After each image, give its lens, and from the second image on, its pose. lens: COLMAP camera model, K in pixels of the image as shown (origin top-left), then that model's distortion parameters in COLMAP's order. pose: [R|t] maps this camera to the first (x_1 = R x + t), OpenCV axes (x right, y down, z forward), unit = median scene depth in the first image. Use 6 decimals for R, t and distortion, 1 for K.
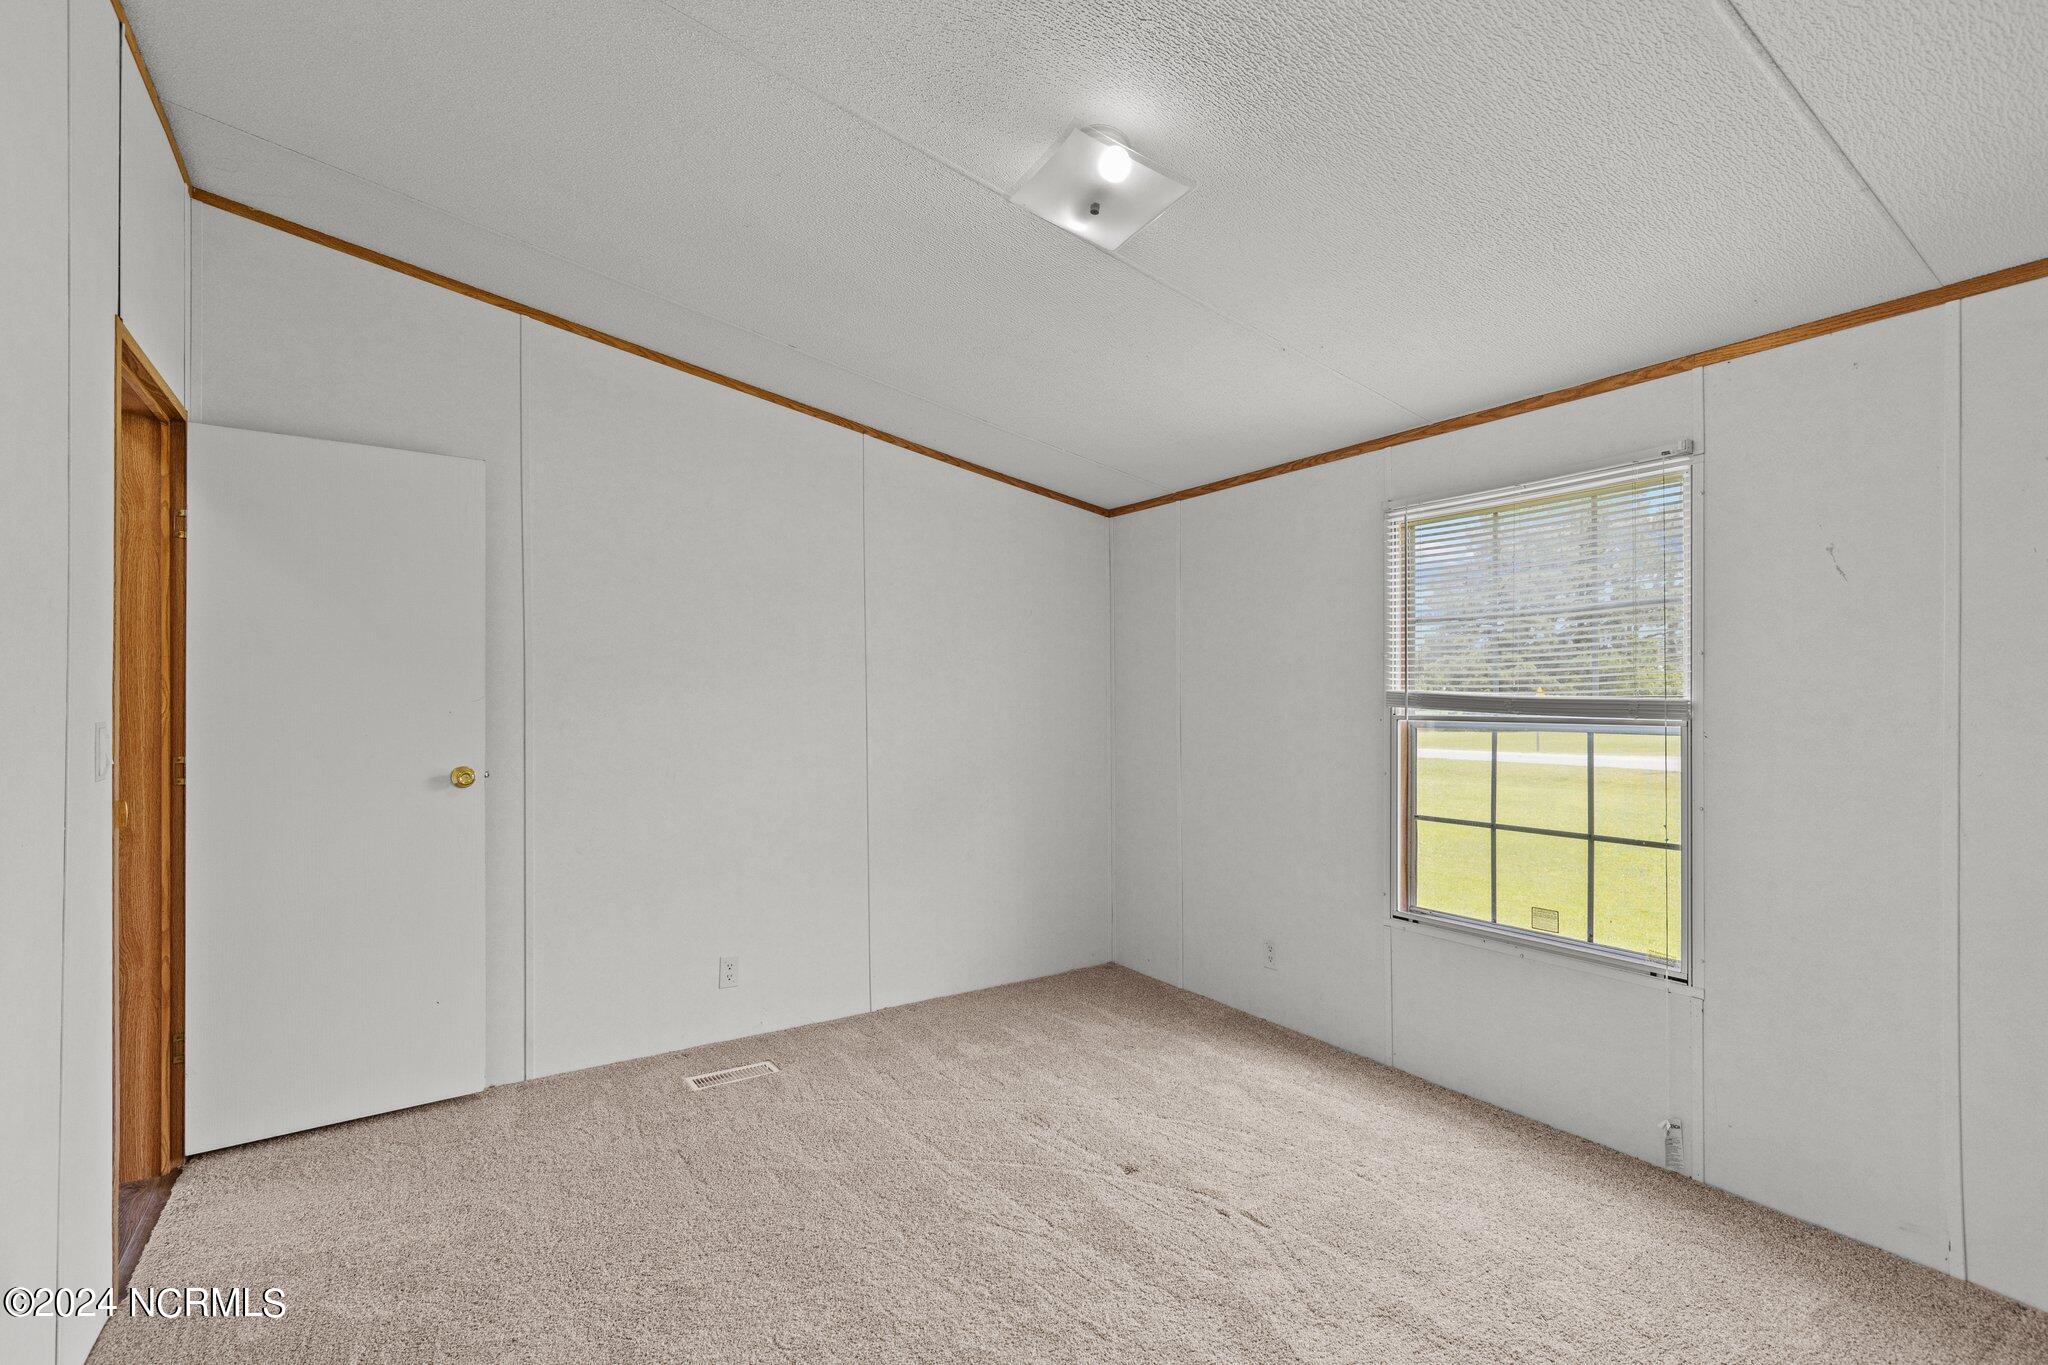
lens RADIAL K [[977.4, 0, 1026.5], [0, 977.4, 696.1], [0, 0, 1]] dist [0.002363, -0.000007]
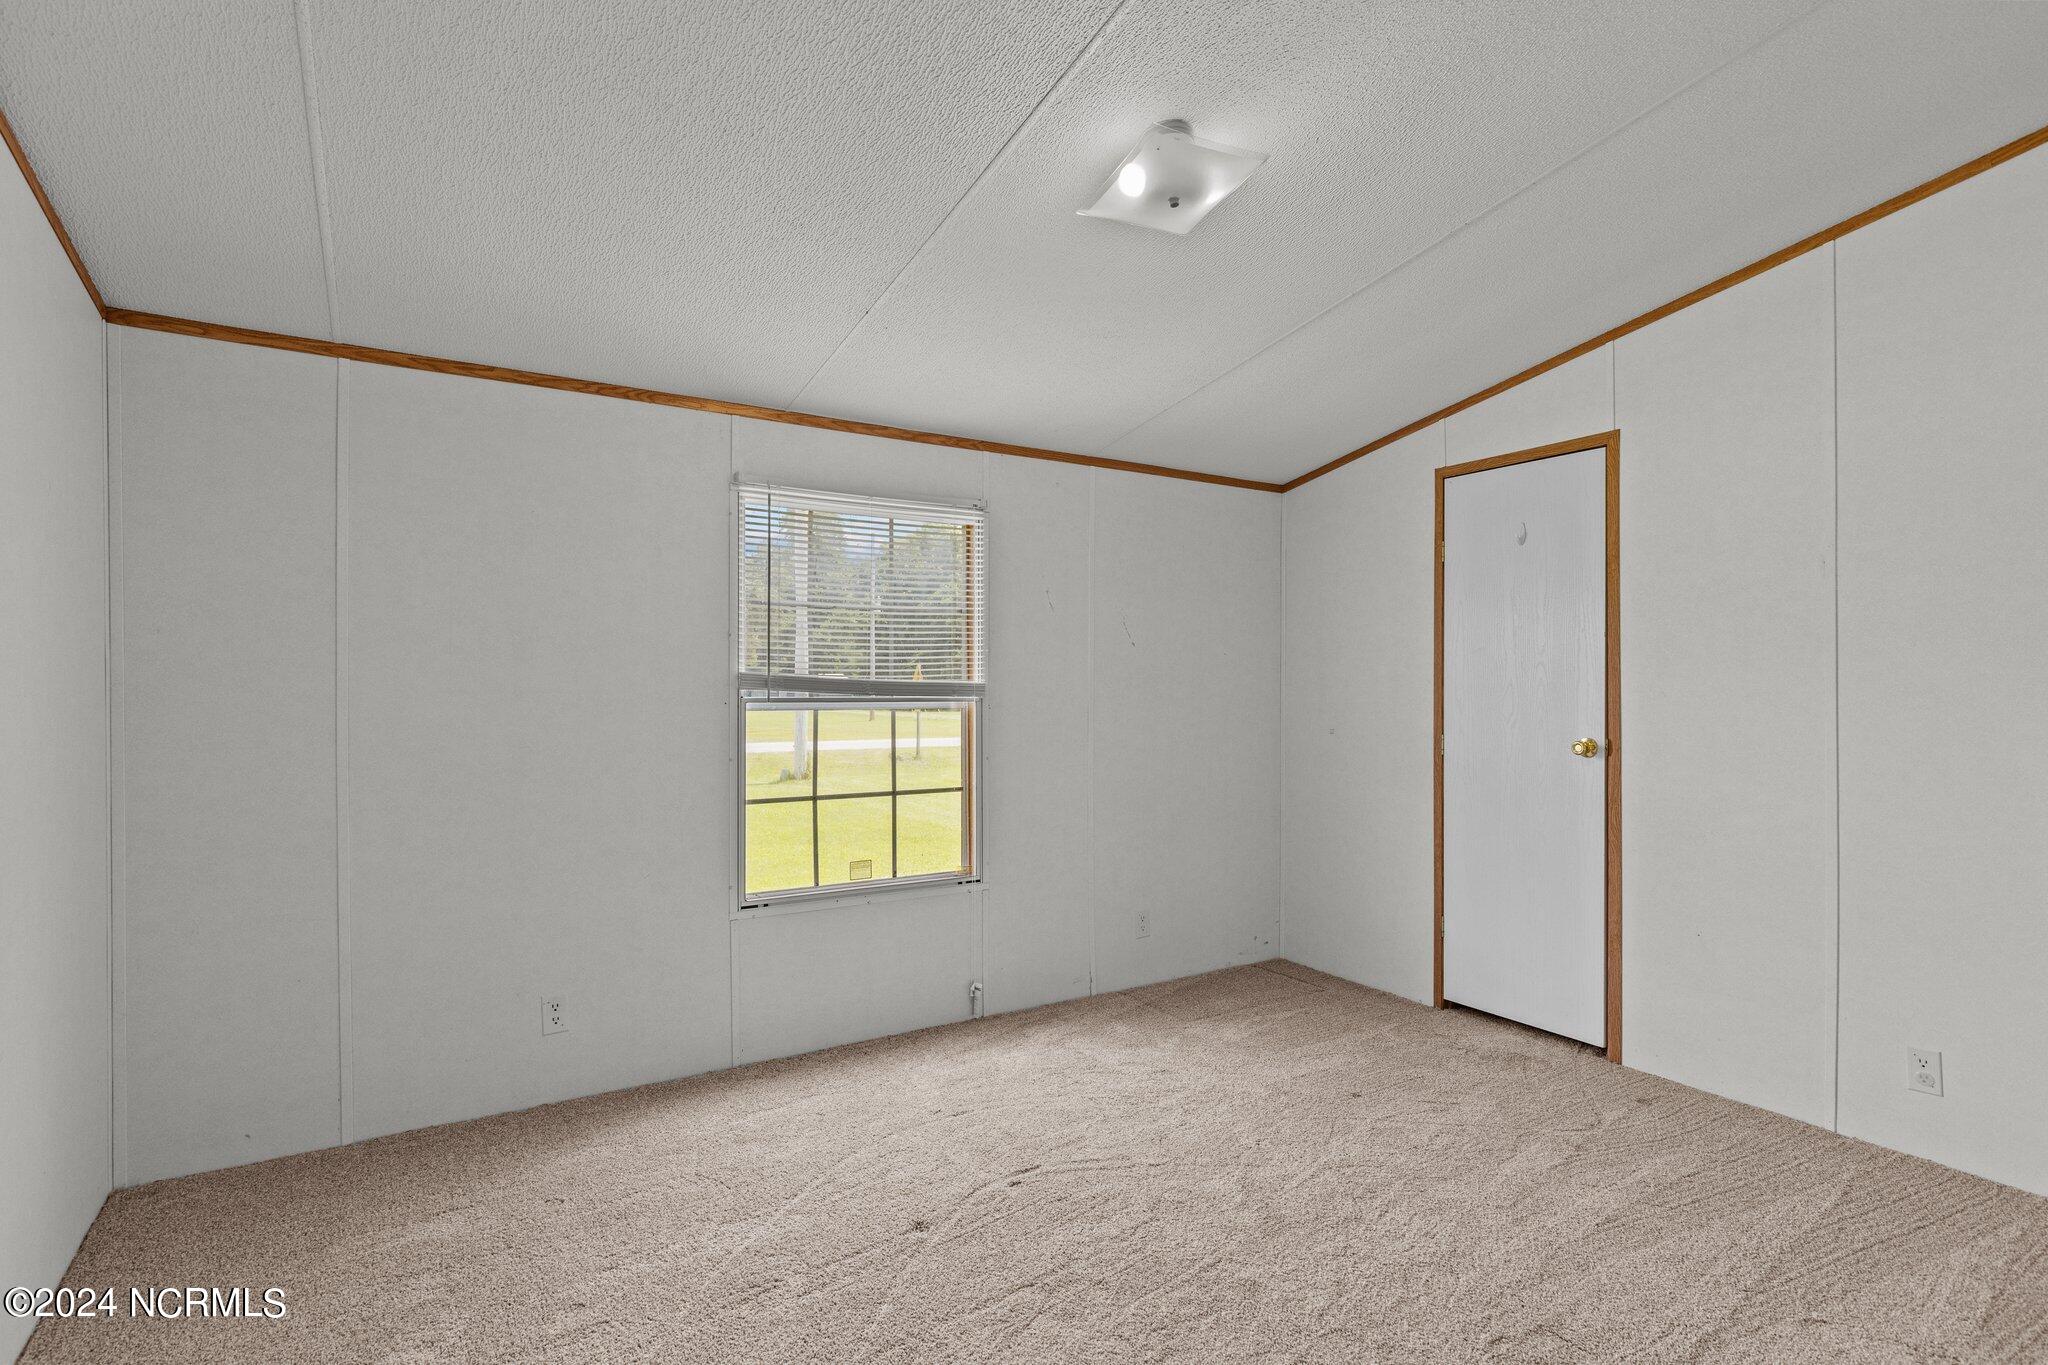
lens RADIAL K [[1064.3, 0, 1026.6], [0, 1064.3, 681.8], [0, 0, 1]] dist [-0.000296, 0.000236]
pose [[-0.016179, -0.002216, 0.999867, -0.729732], [-0.010557, 0.999942, 0.002045, -0.001322], [-0.999813, -0.010522, -0.016201, 0.805619]]
